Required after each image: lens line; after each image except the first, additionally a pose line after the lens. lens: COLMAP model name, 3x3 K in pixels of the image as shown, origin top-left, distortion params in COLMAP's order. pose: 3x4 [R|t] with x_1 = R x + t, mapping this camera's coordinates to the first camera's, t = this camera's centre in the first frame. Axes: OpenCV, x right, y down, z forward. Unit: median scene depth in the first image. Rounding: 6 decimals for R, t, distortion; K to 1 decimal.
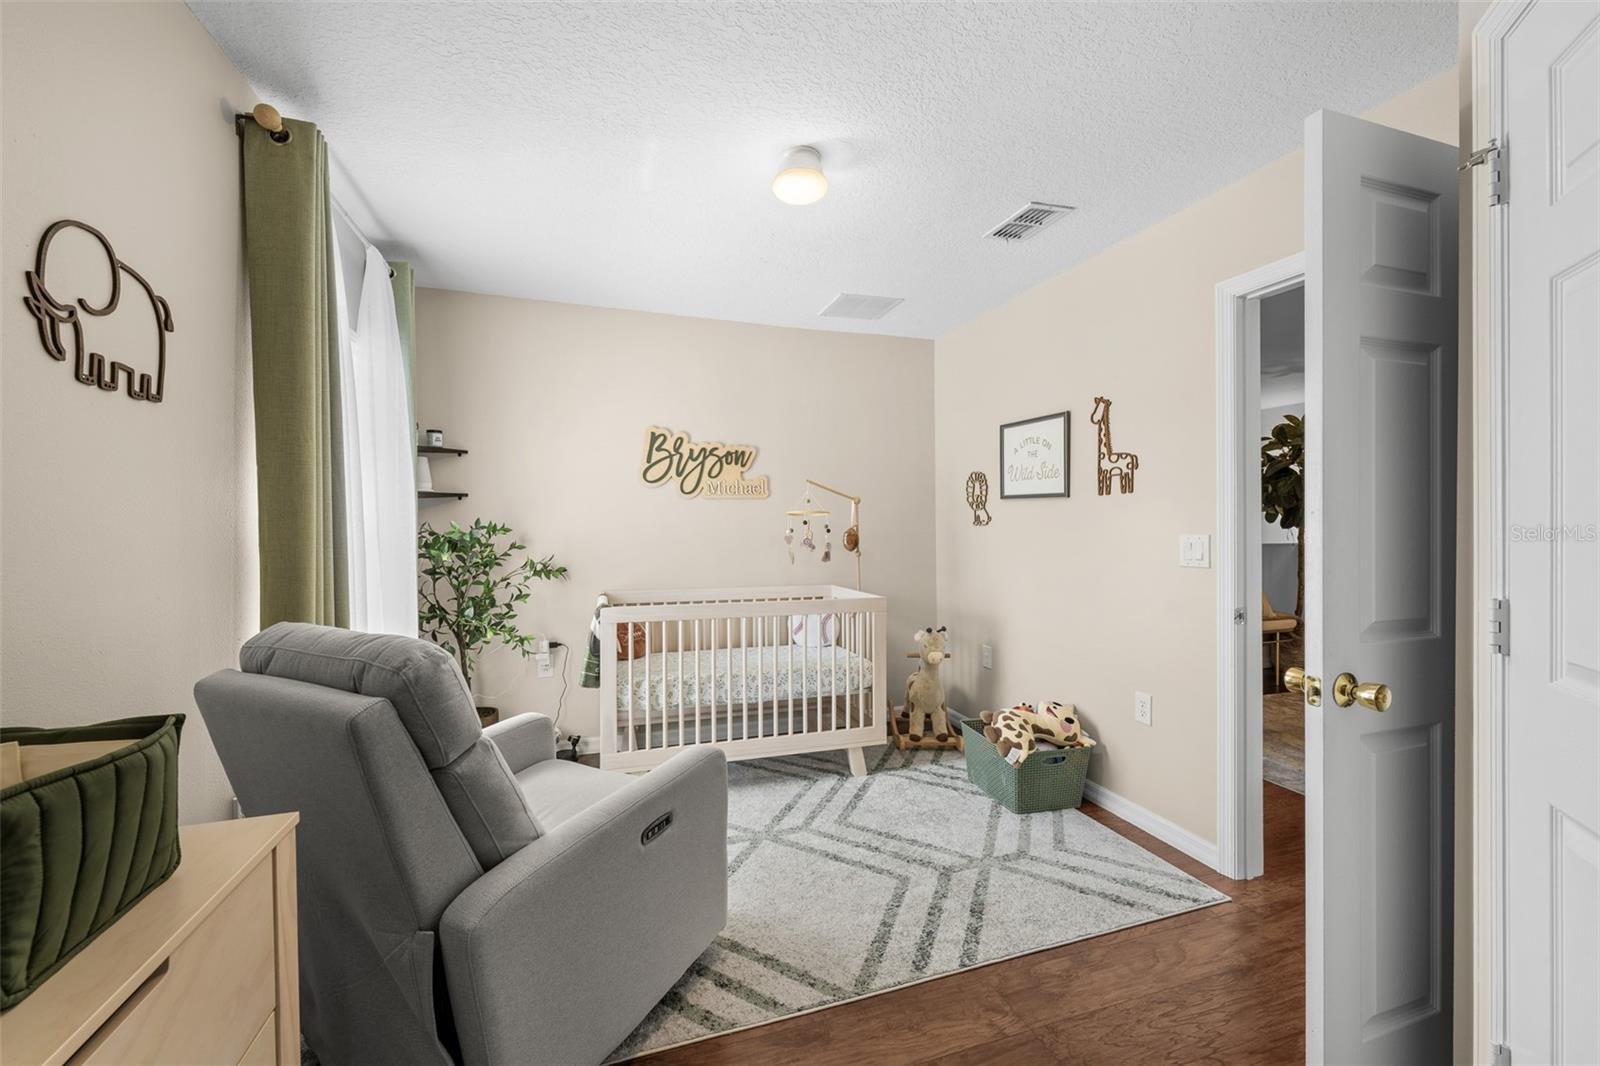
lens RADIAL K [[648.3, 0, 807.4], [0, 648.3, 523.5], [0, 0, 1]] dist [0.000840, -0.000240]
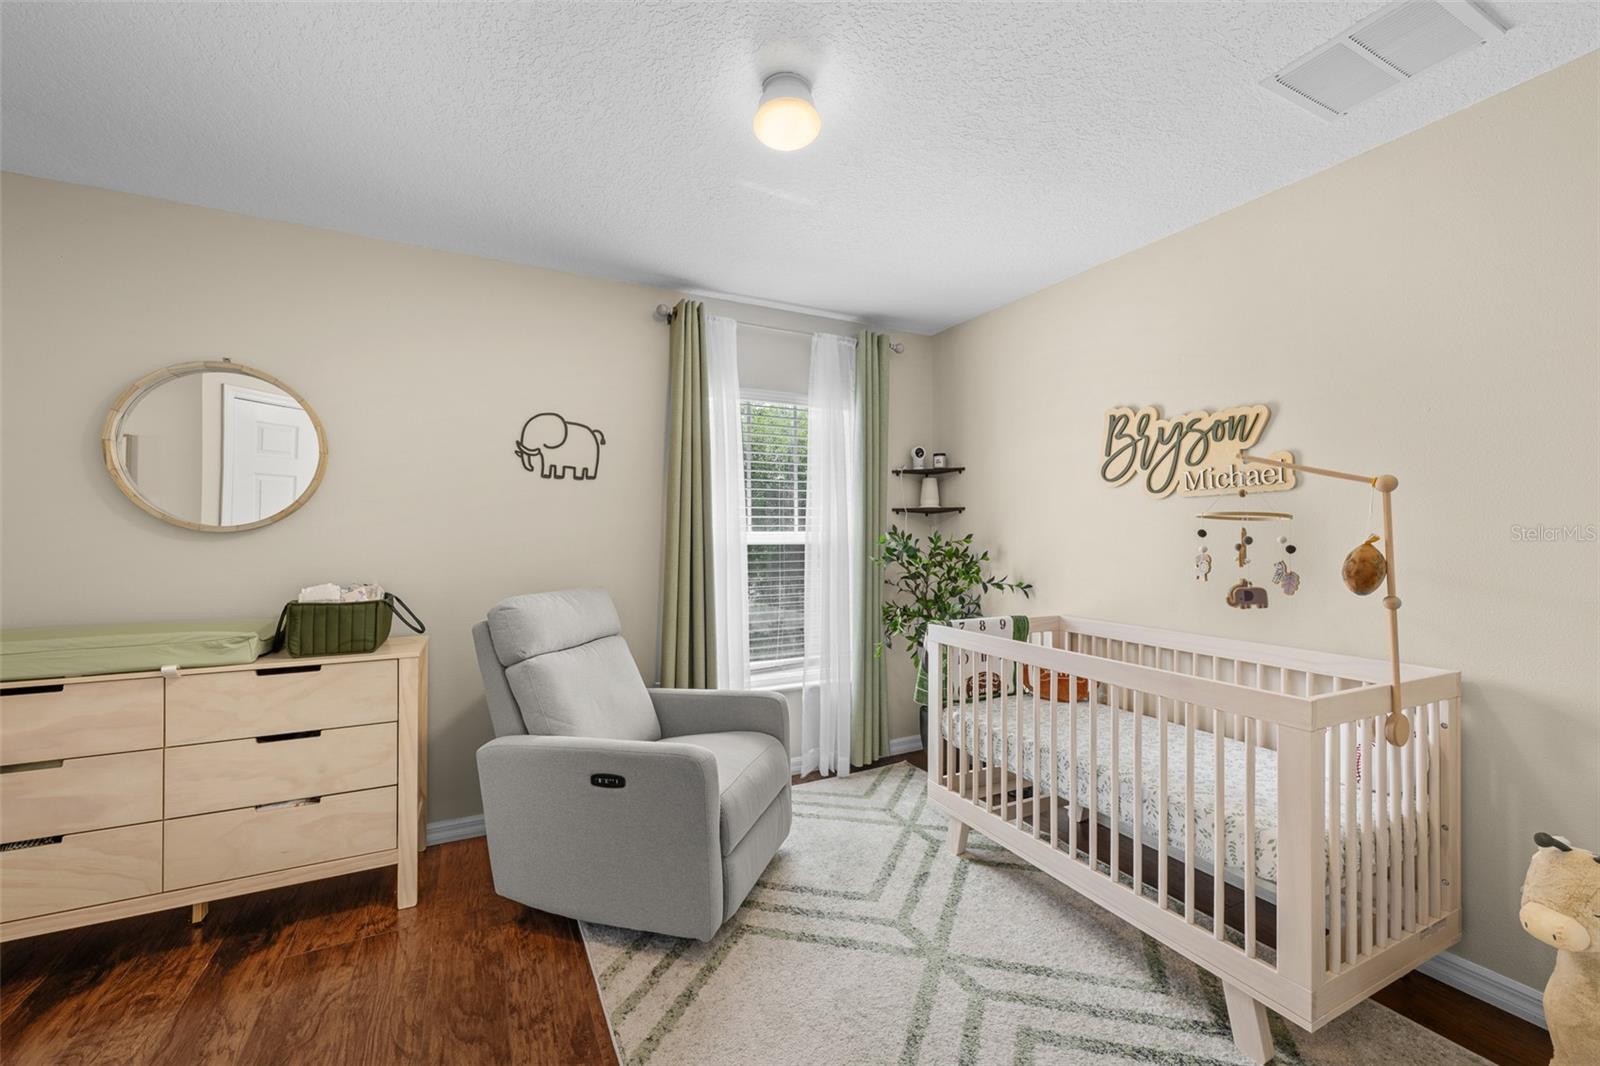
lens RADIAL K [[648.3, 0, 795.0], [0, 648.3, 525.2], [0, 0, 1]] dist [0.000840, -0.000240]
pose [[0.126982, -0.014852, -0.991794, 0.508579], [0.001164, 0.999889, -0.014824, -0.000529], [0.991904, 0.000728, 0.126985, 0.579006]]
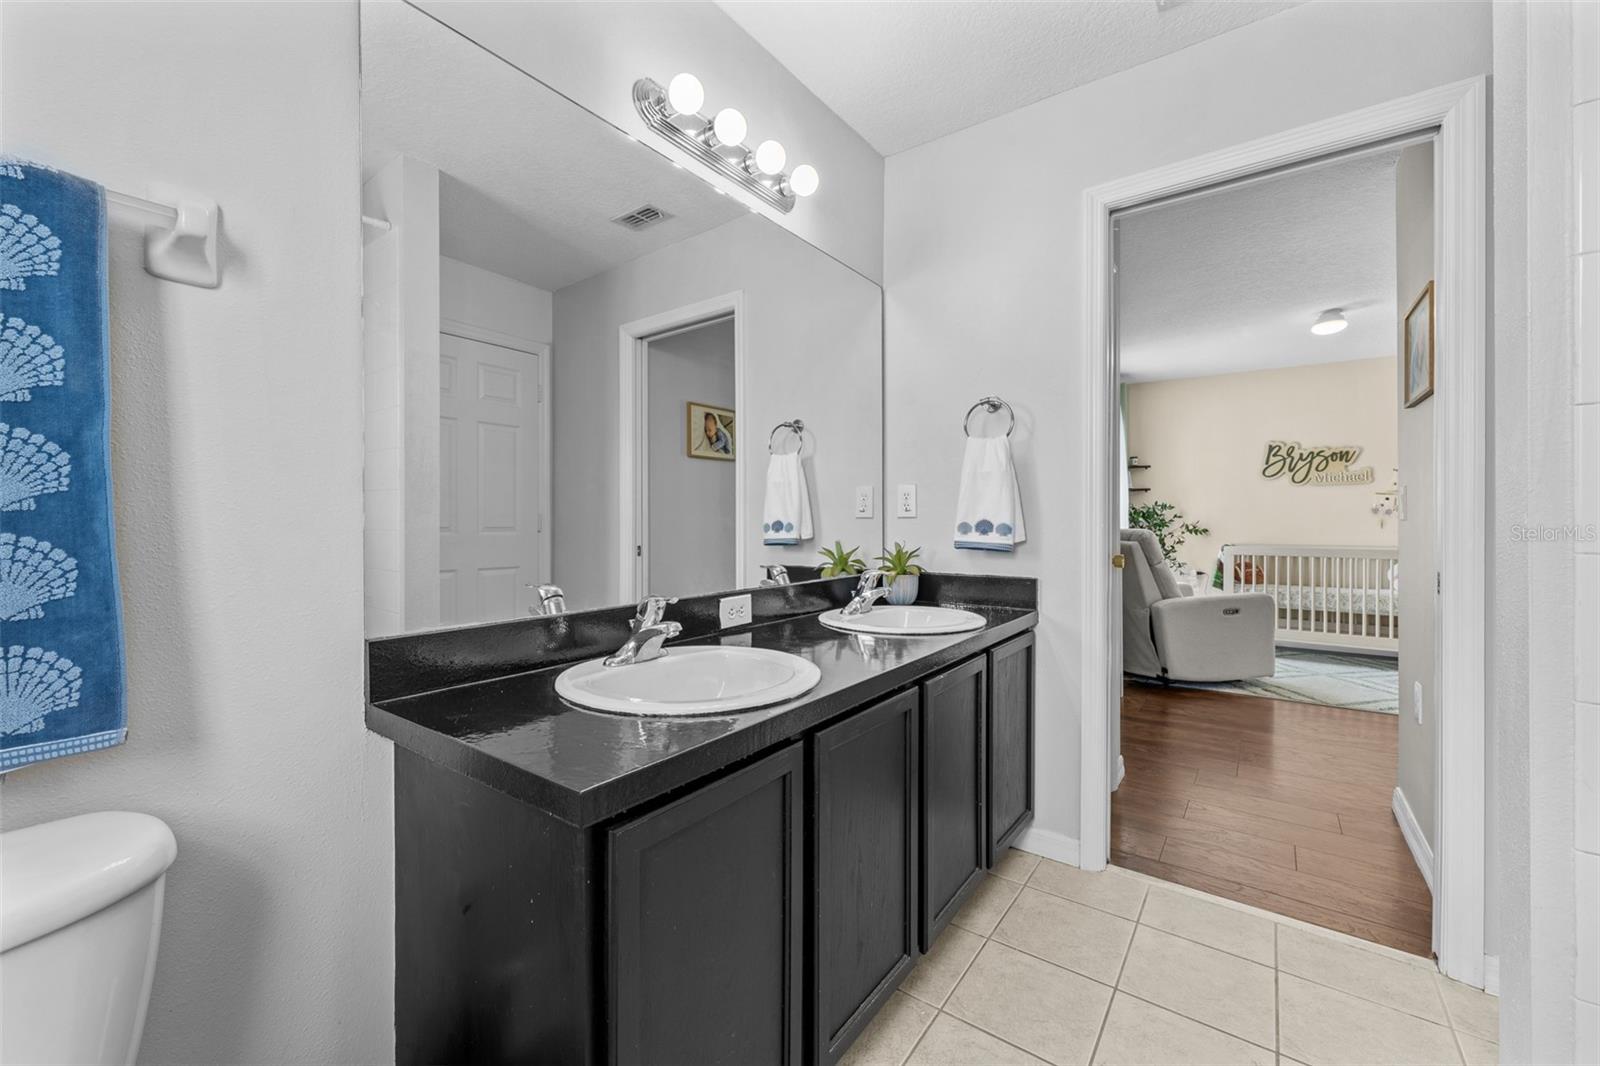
lens RADIAL K [[648.3, 0, 789.3], [0, 648.3, 535.5], [0, 0, 1]] dist [0.000840, -0.000240]
pose [[0.568234, 0.018458, -0.822660, 0.433879], [-0.001851, 0.999775, 0.021154, 0.052738], [0.822865, -0.010497, 0.568140, -0.938882]]
